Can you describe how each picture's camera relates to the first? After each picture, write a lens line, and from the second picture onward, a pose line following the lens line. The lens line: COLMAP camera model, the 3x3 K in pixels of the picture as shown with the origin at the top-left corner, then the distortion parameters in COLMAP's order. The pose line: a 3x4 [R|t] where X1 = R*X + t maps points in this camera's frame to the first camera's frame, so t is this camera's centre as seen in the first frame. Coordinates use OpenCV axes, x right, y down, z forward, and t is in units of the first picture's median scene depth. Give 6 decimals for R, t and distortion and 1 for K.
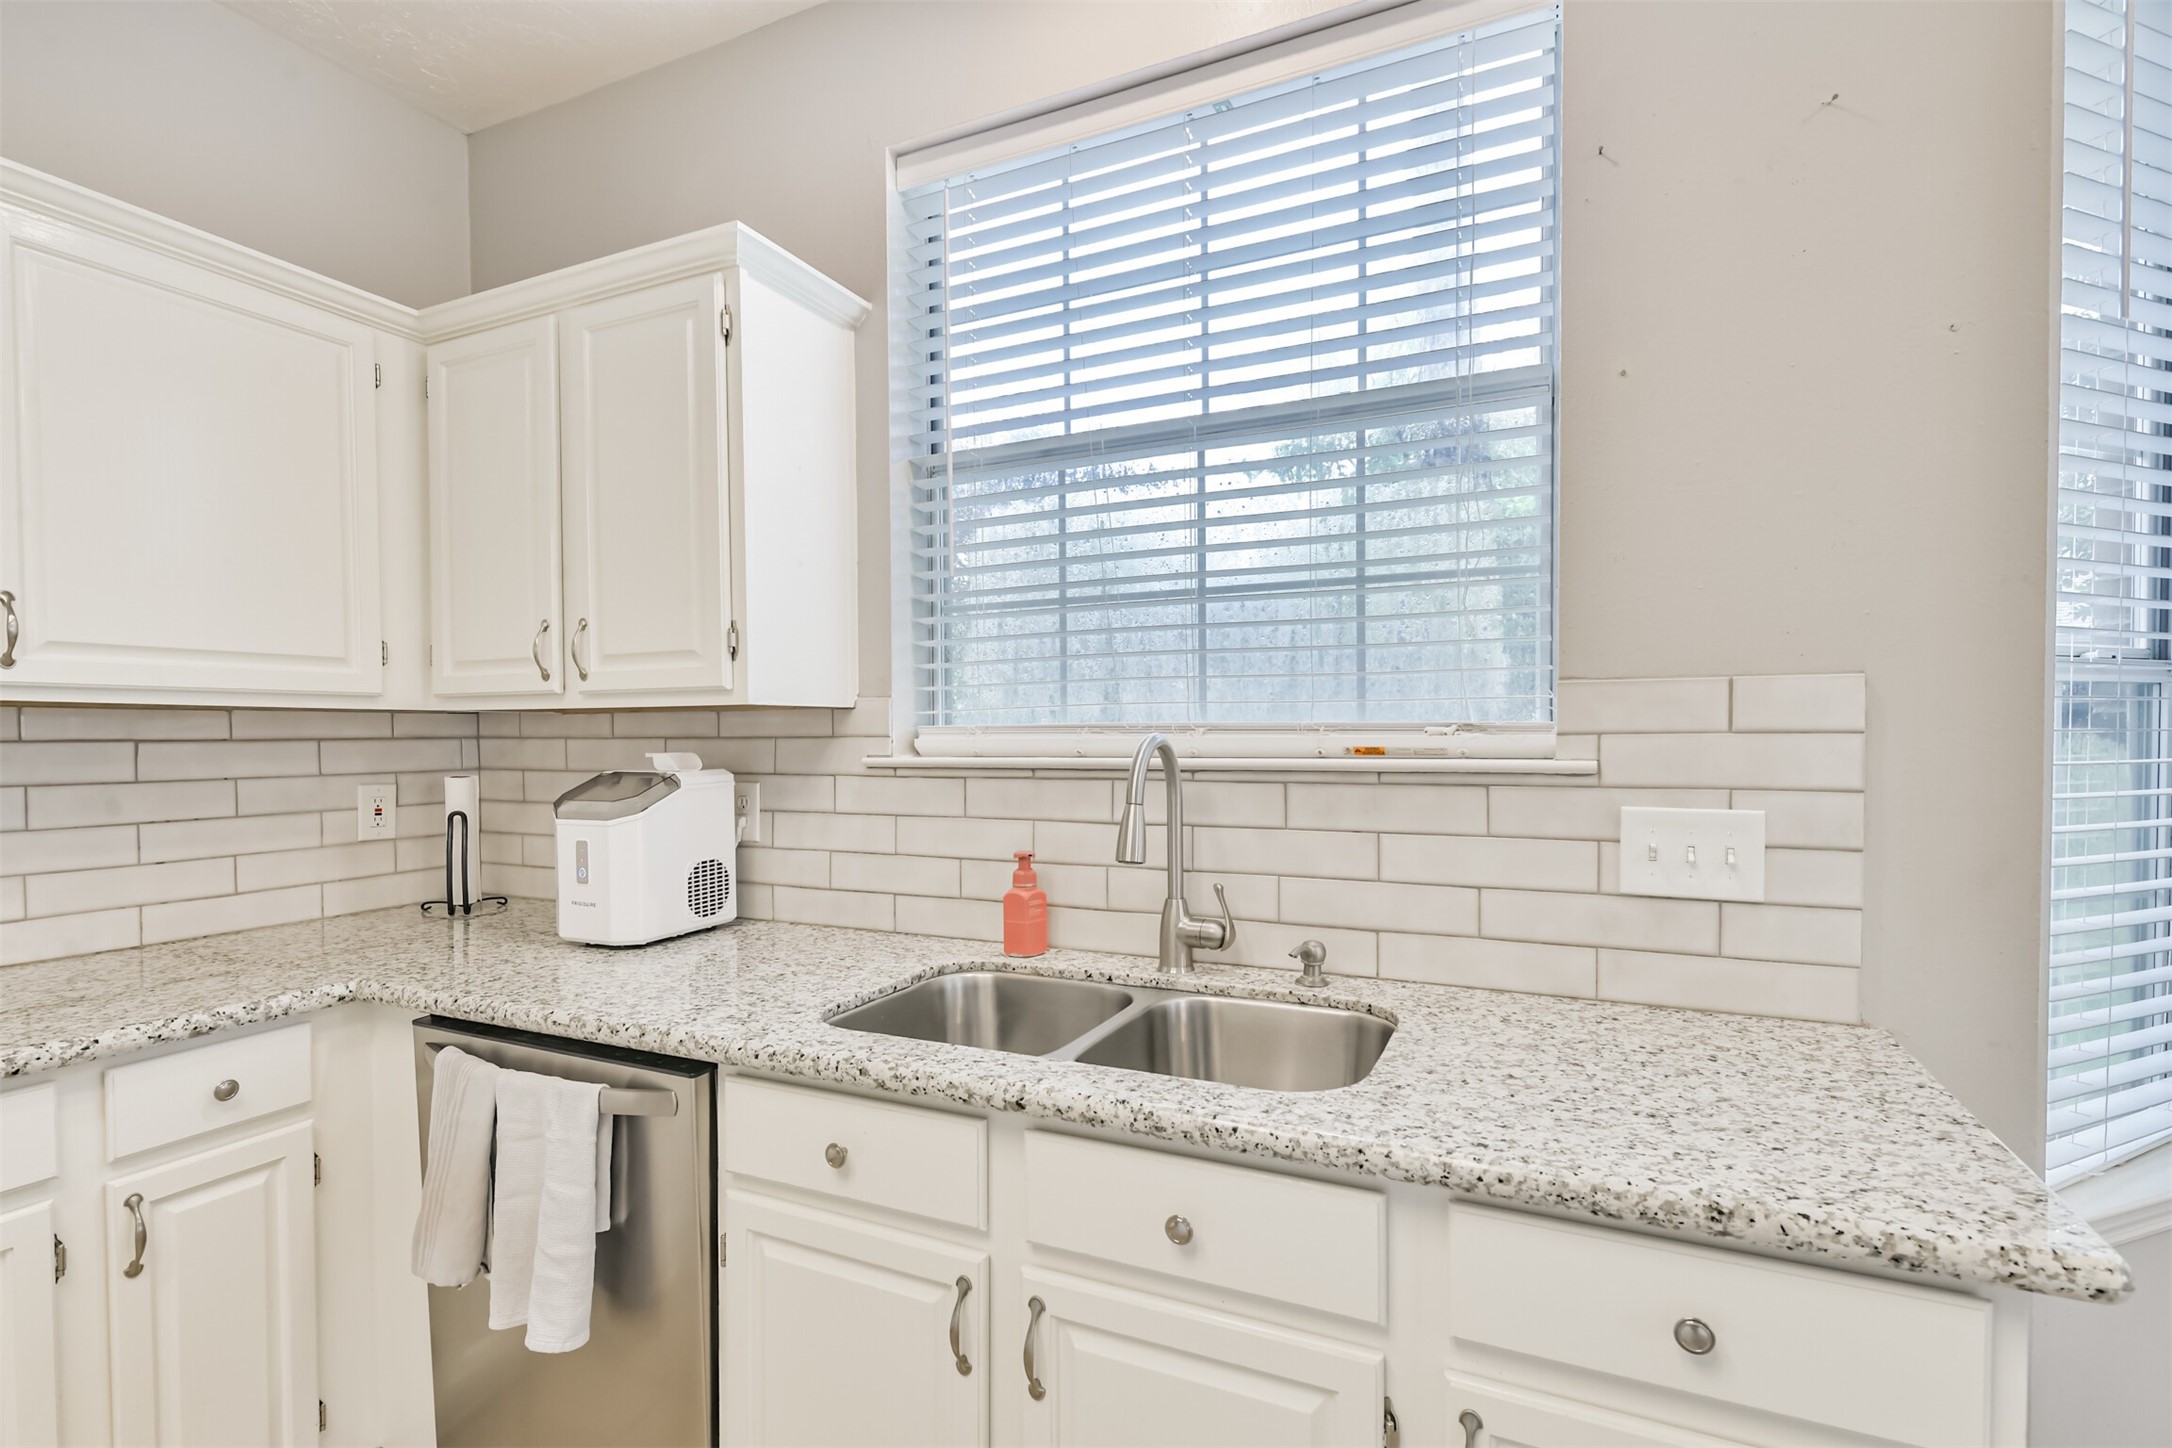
lens RADIAL K [[1026.6, 0, 1079.3], [0, 1026.6, 739.2], [0, 0, 1]] dist [0.005759, 0.000014]
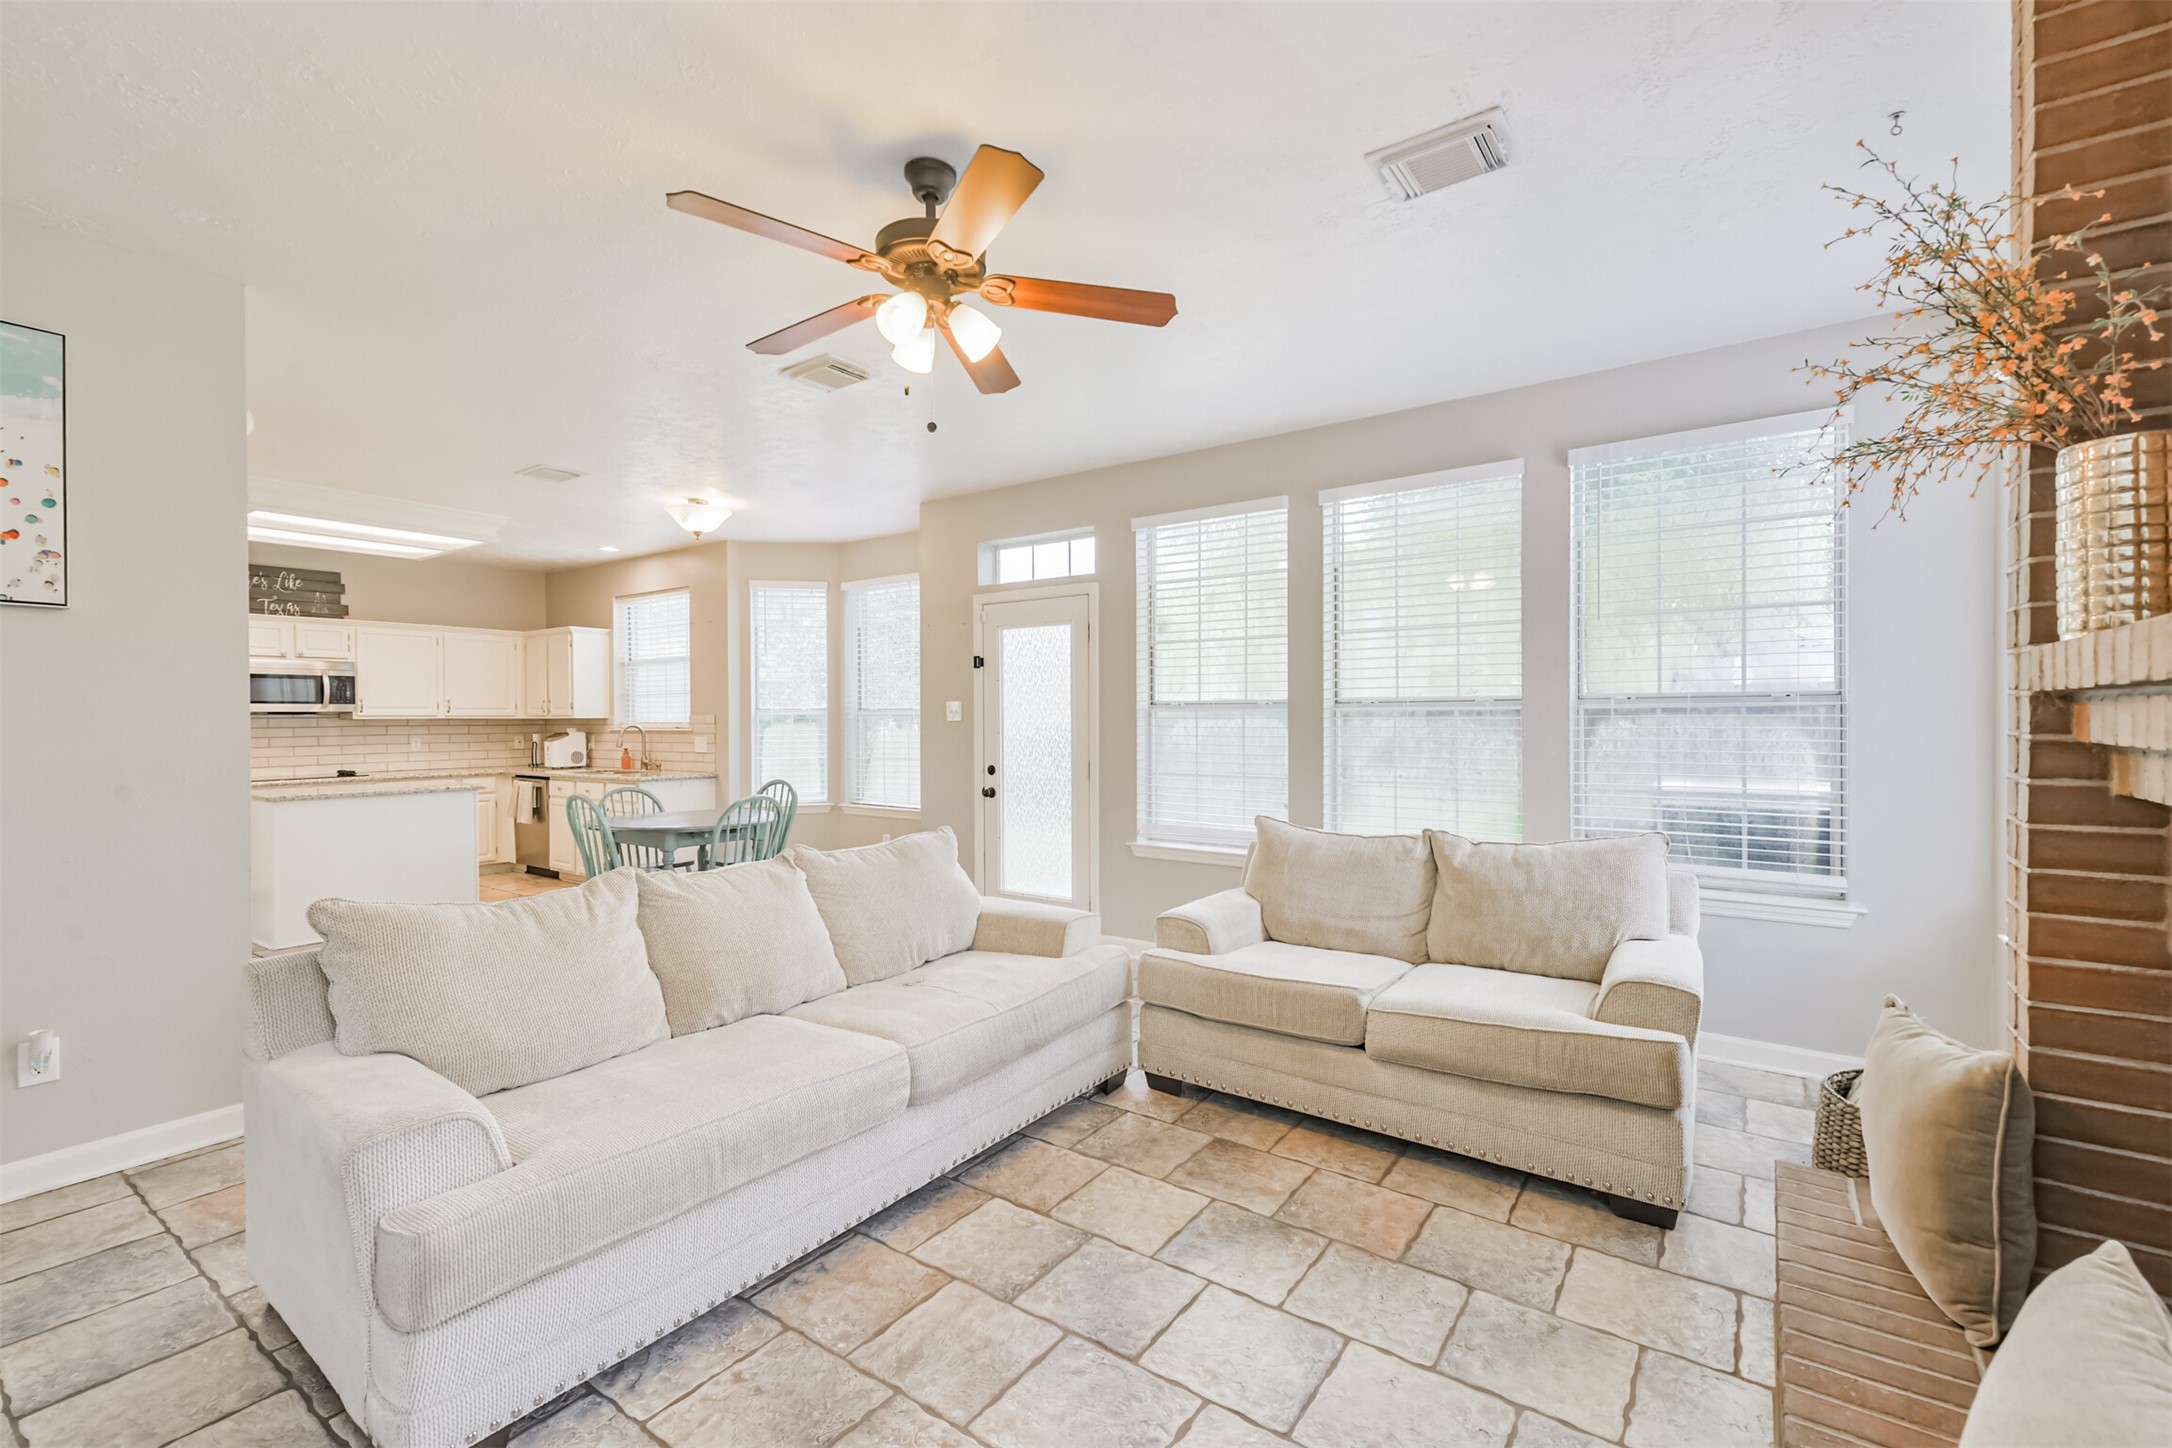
lens RADIAL K [[932.2, 0, 1091.7], [0, 932.2, 721.7], [0, 0, 1]] dist [0.002315, -0.000344]
pose [[0.986066, 0.002077, -0.166344, 2.957385], [-0.003629, 0.999953, -0.009029, 0.015712], [0.166317, 0.009507, 0.986026, -3.107374]]
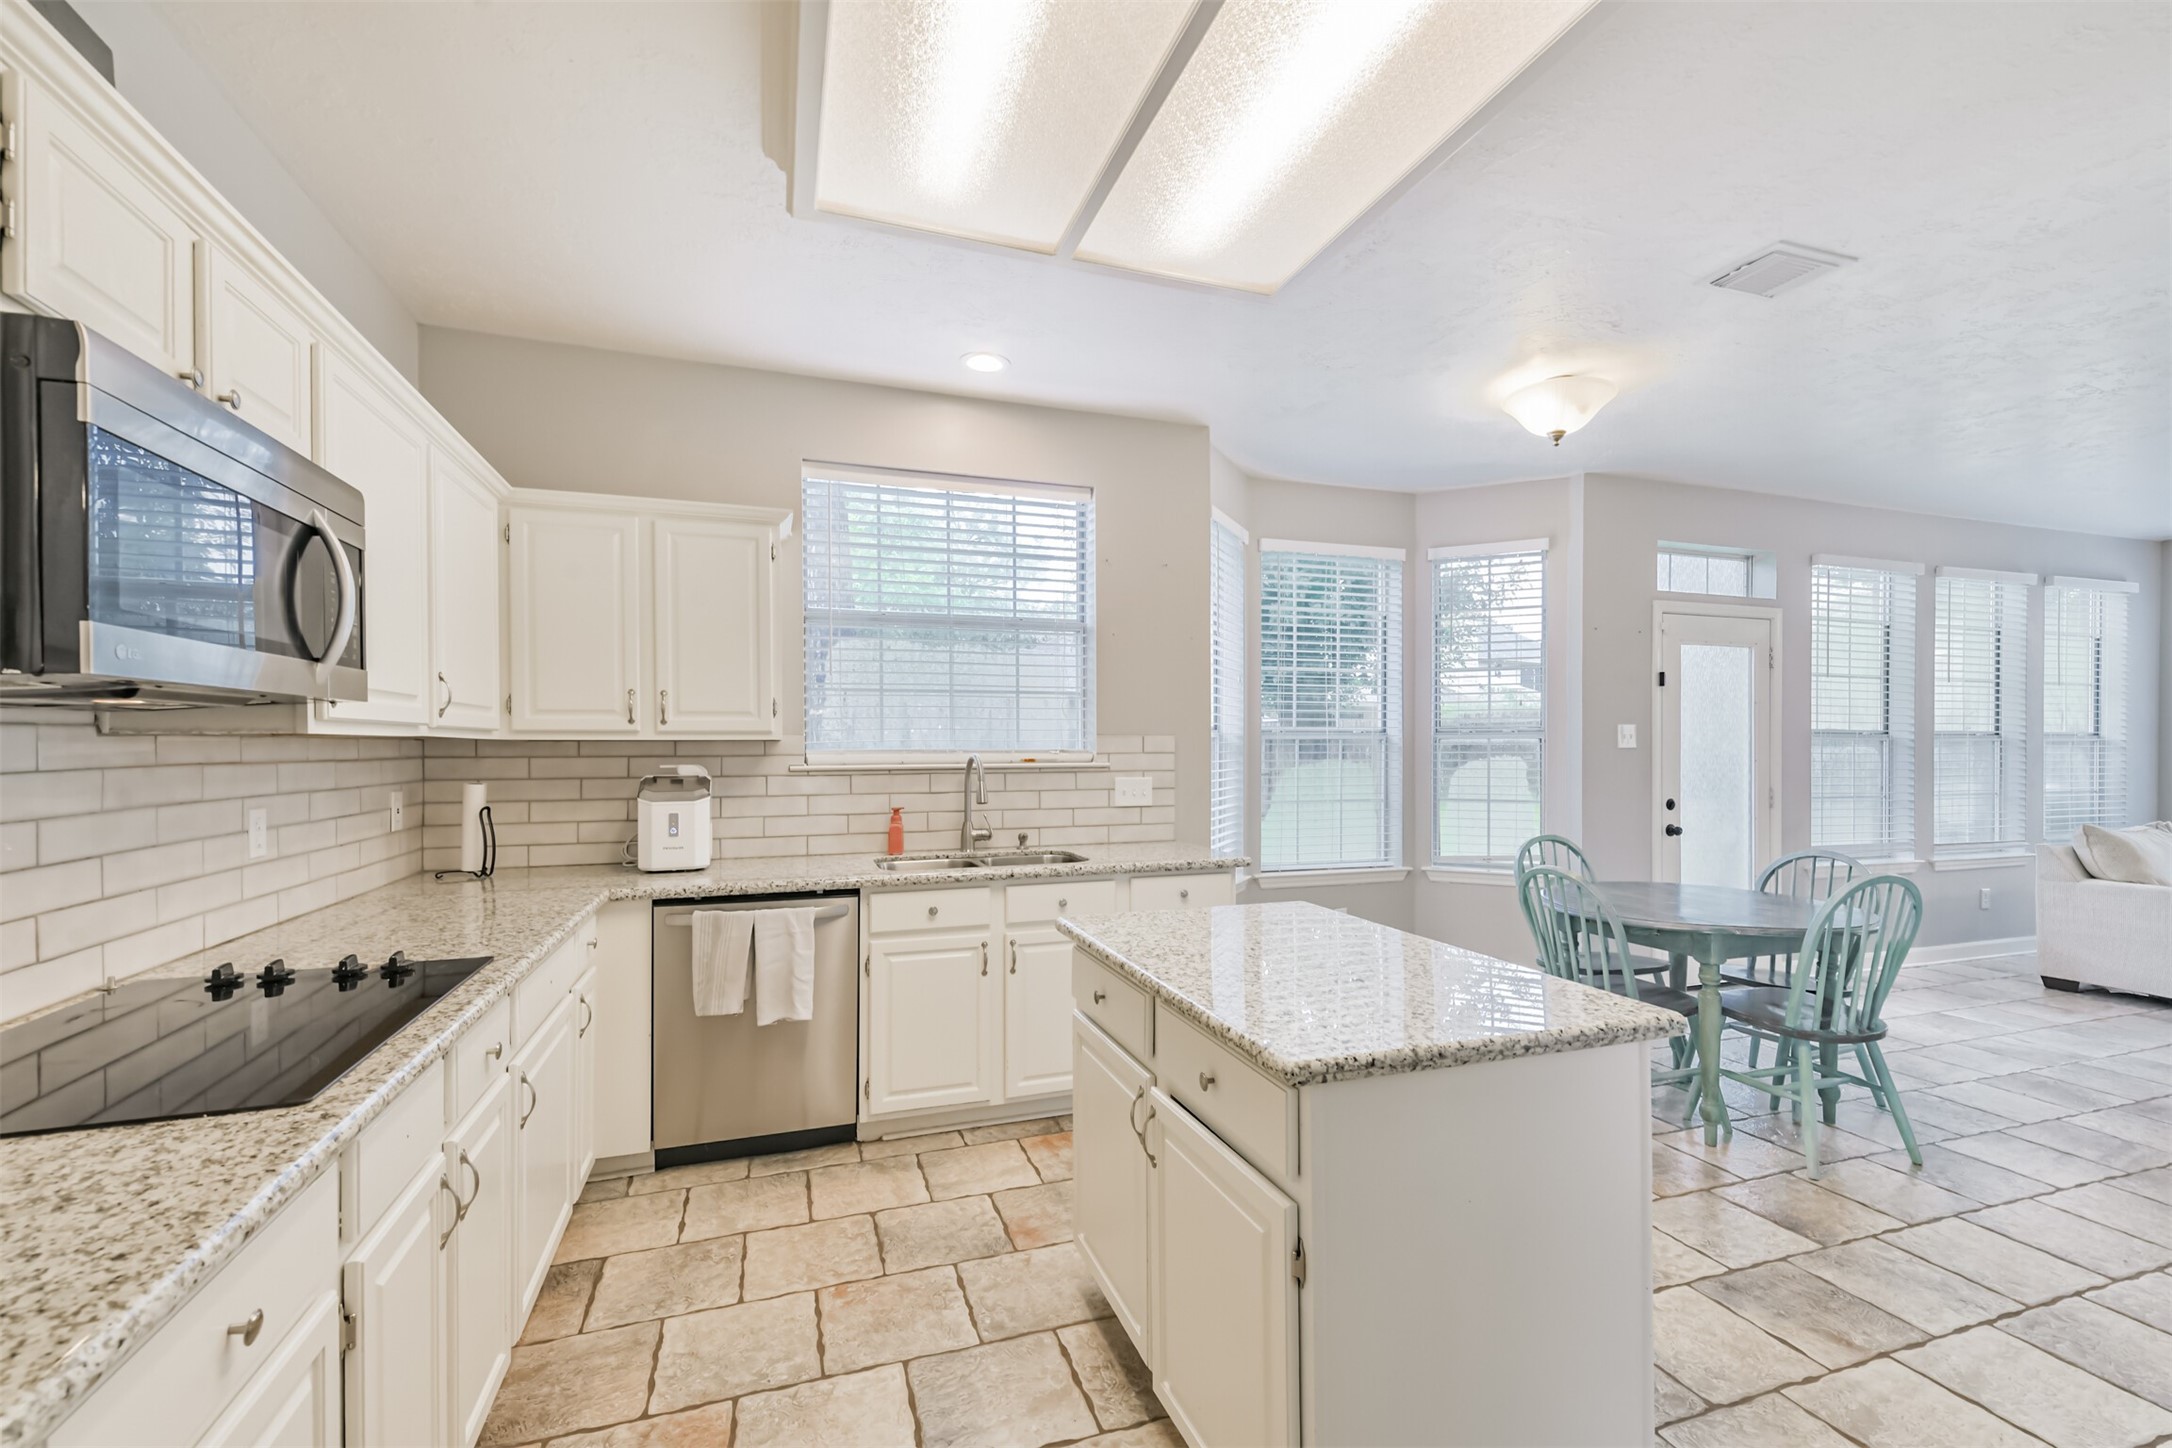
lens RADIAL K [[932.2, 0, 1087.0], [0, 932.2, 744.8], [0, 0, 1]] dist [0.002315, -0.000344]
pose [[0.713598, 0.005707, 0.700532, -1.187922], [0.005044, 0.999899, -0.013284, 0.003917], [-0.700537, 0.013013, 0.713497, -0.731778]]
